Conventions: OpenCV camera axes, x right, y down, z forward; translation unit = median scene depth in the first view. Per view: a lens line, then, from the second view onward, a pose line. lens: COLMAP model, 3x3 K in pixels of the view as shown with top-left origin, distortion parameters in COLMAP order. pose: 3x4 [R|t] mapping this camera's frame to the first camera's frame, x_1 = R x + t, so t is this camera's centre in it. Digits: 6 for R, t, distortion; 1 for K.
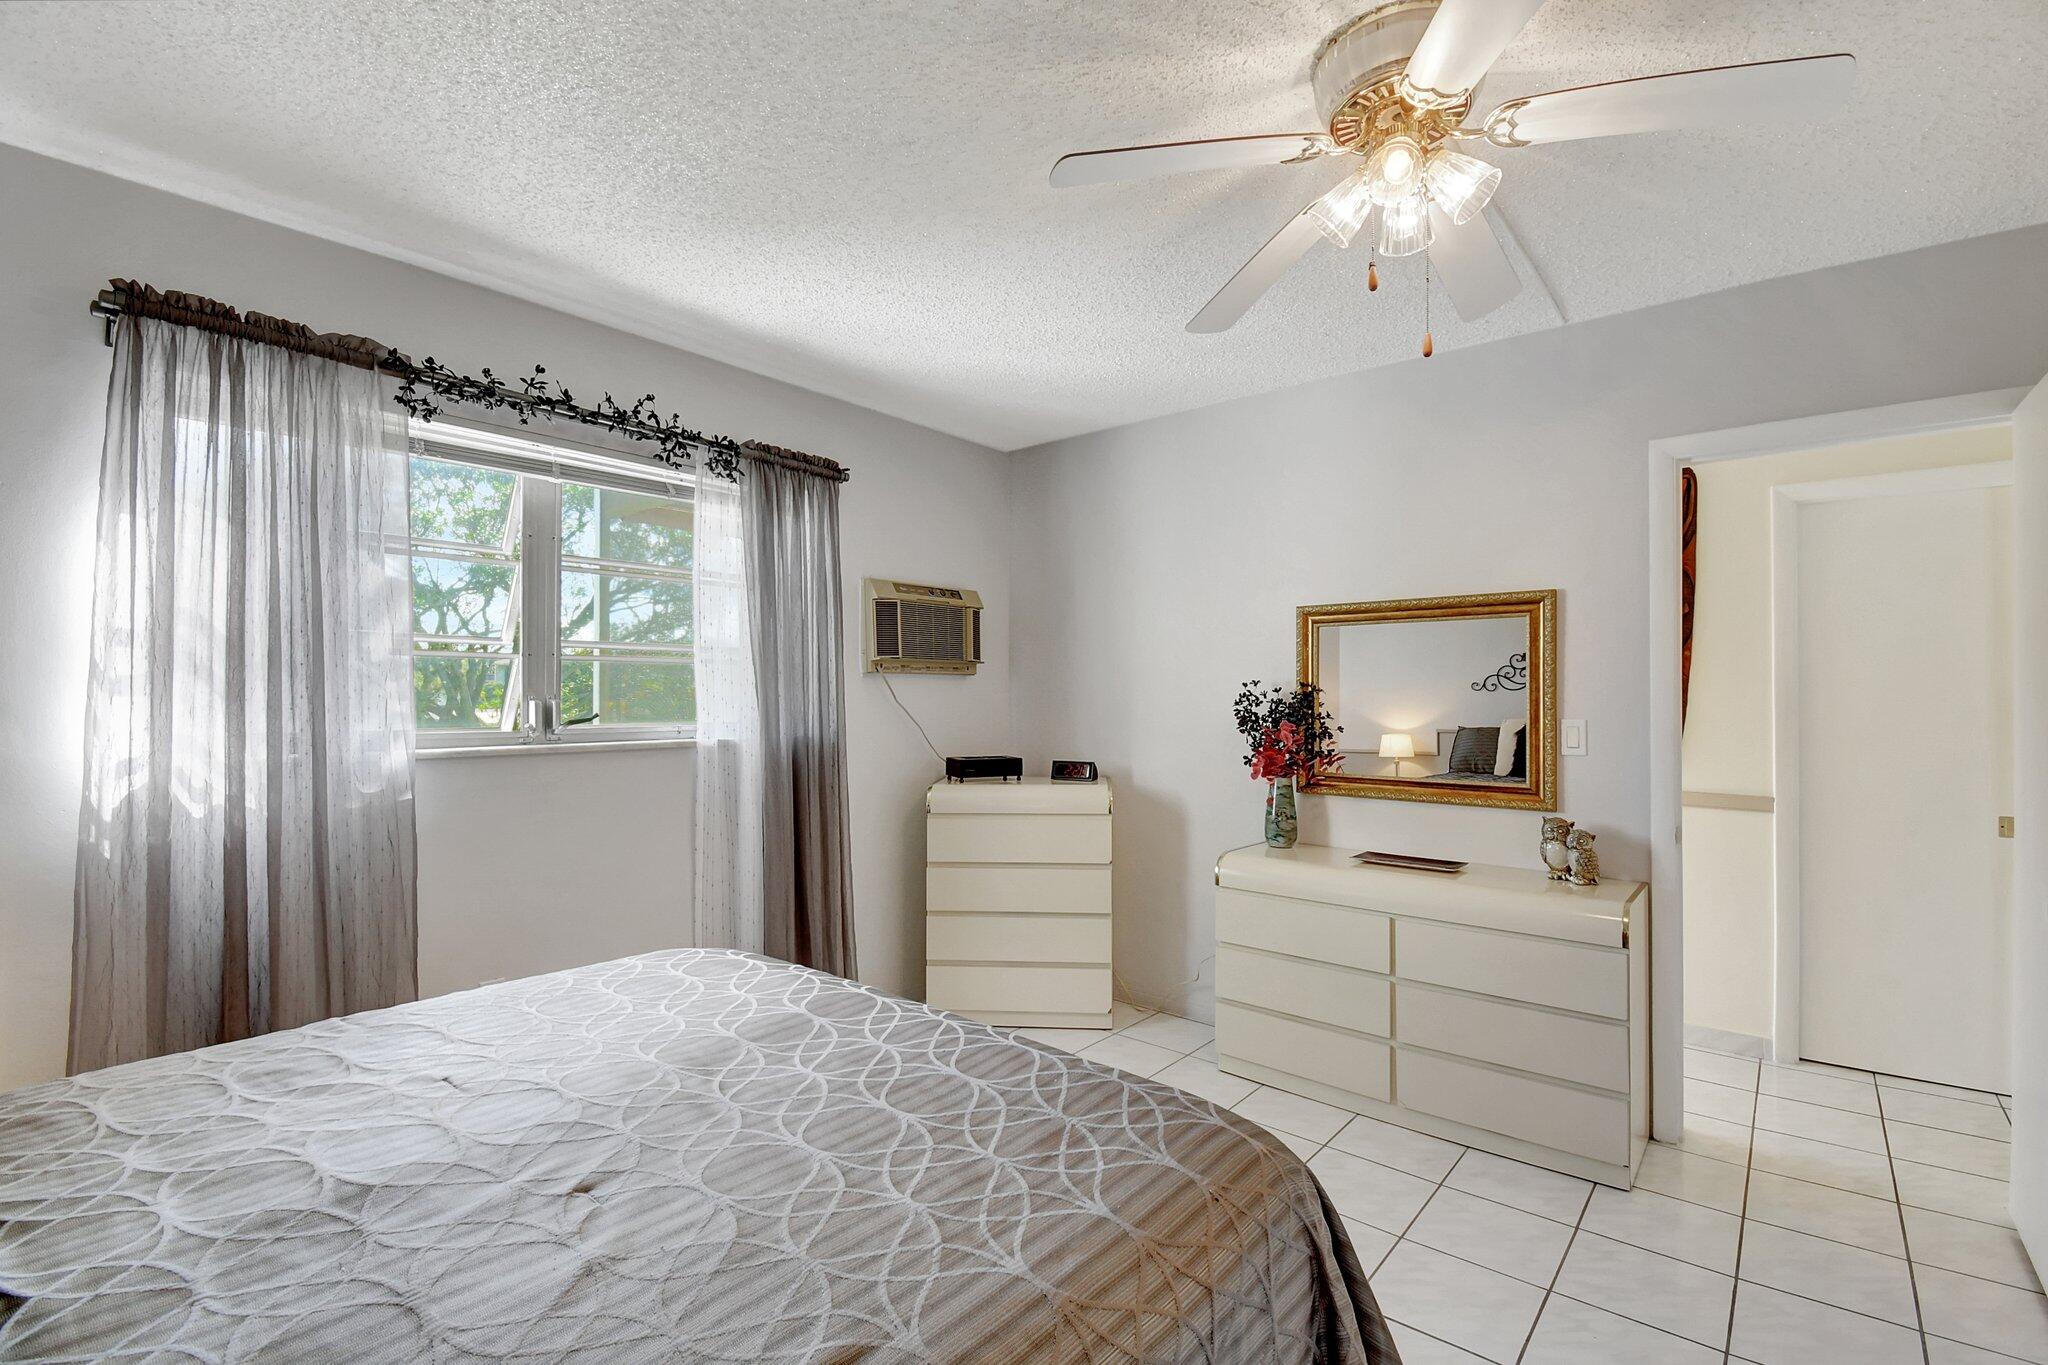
lens RADIAL K [[916.9, 0, 1014.6], [0, 916.9, 699.0], [0, 0, 1]] dist [0.015511, -0.023682]
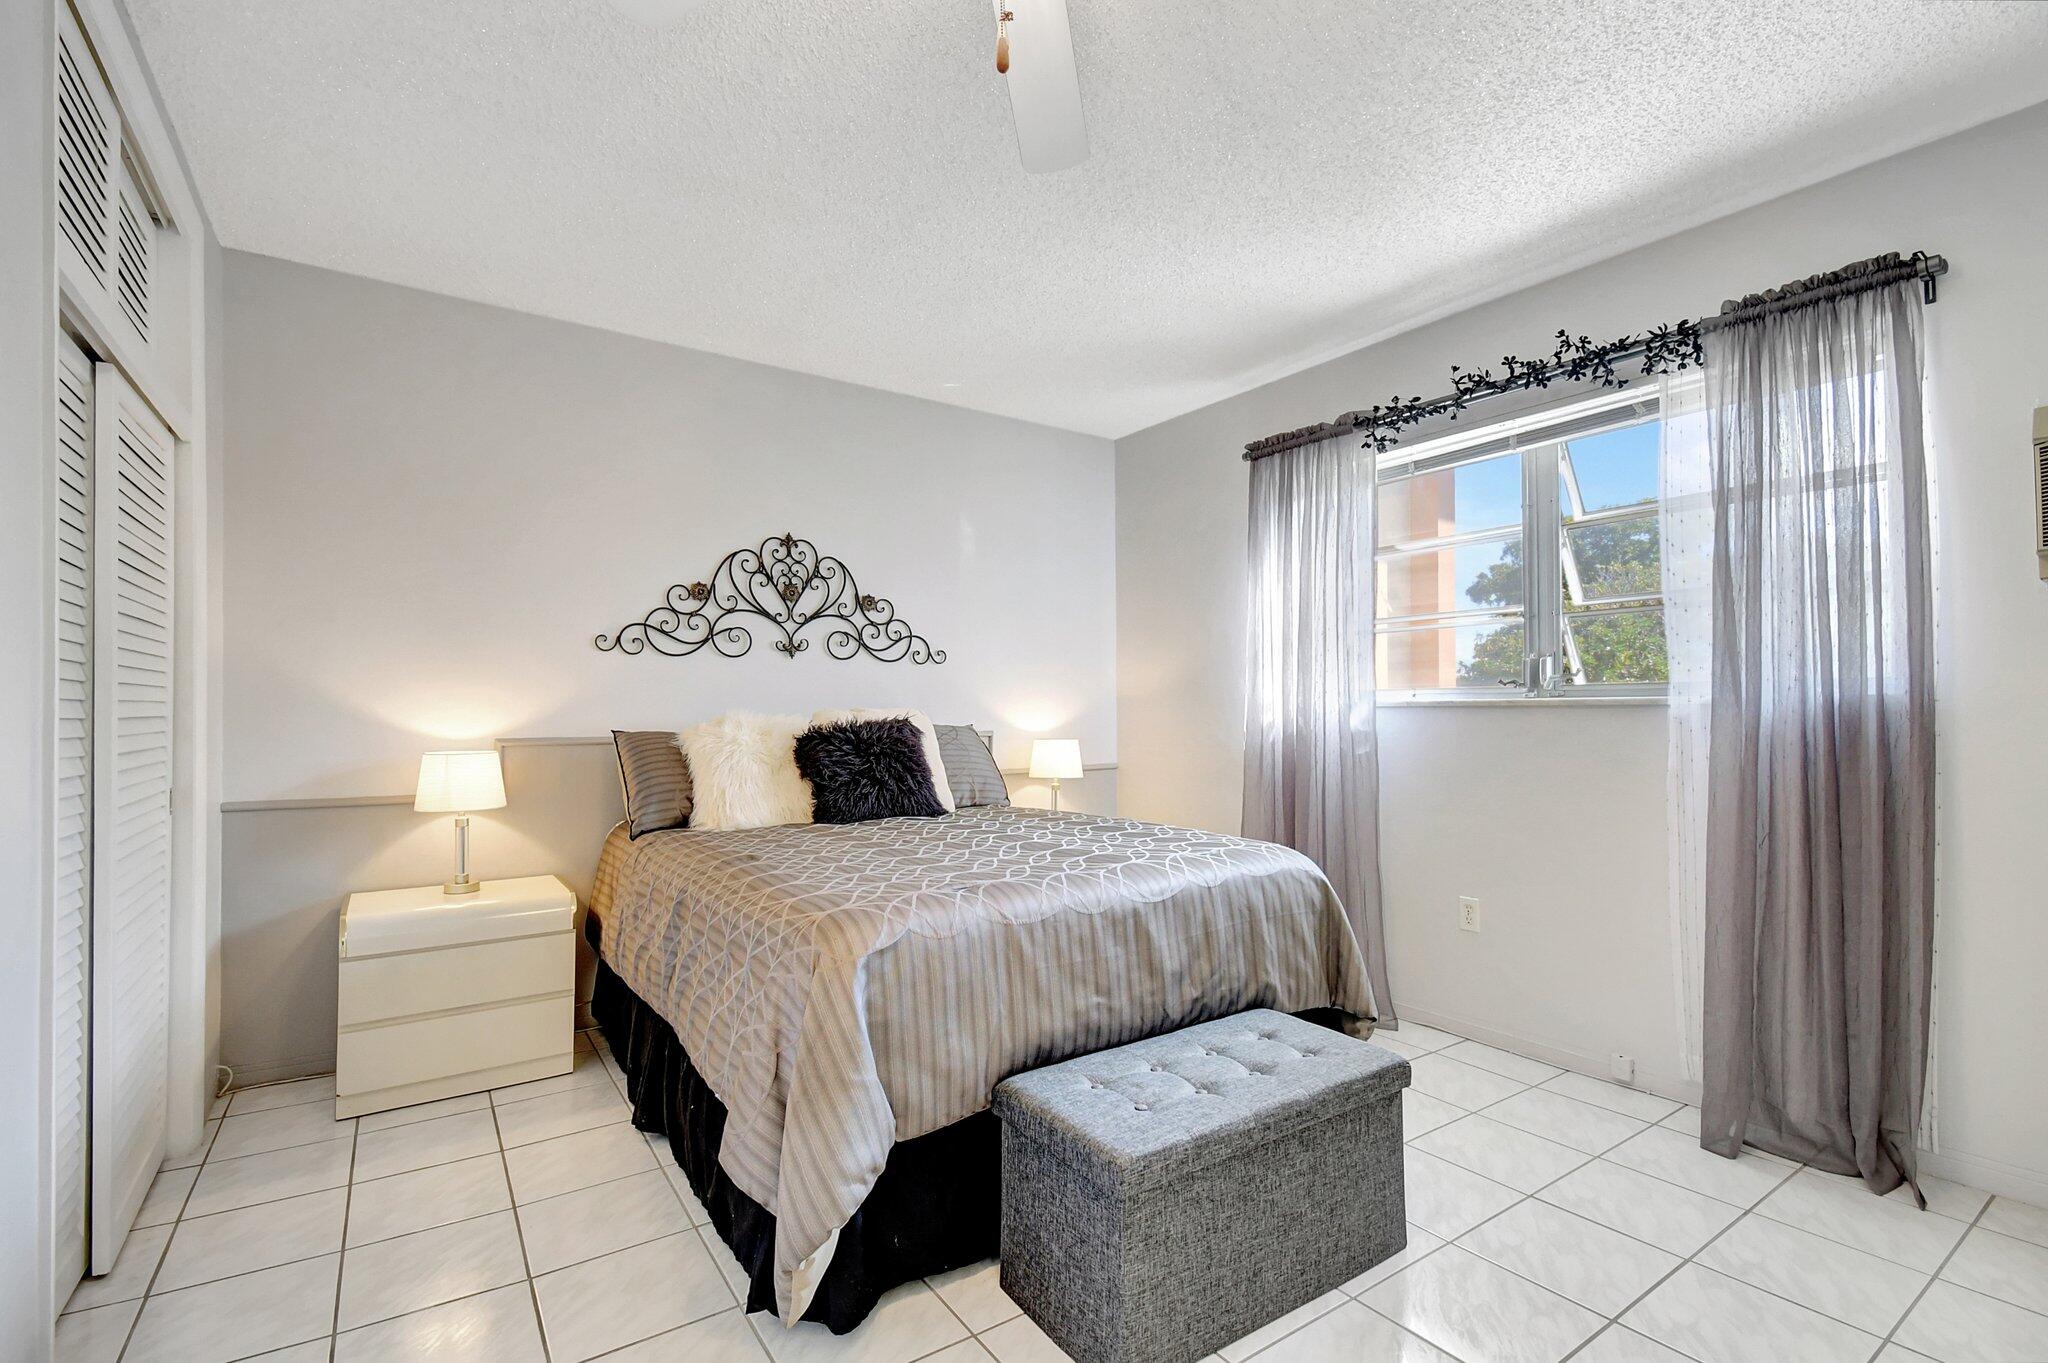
lens RADIAL K [[916.9, 0, 1014.6], [0, 916.9, 698.0], [0, 0, 1]] dist [0.015511, -0.023682]
pose [[-0.270020, -0.007758, -0.962823, 0.704945], [0.005933, 0.999935, -0.009721, 0.058048], [0.962836, -0.008337, -0.269956, 0.748030]]
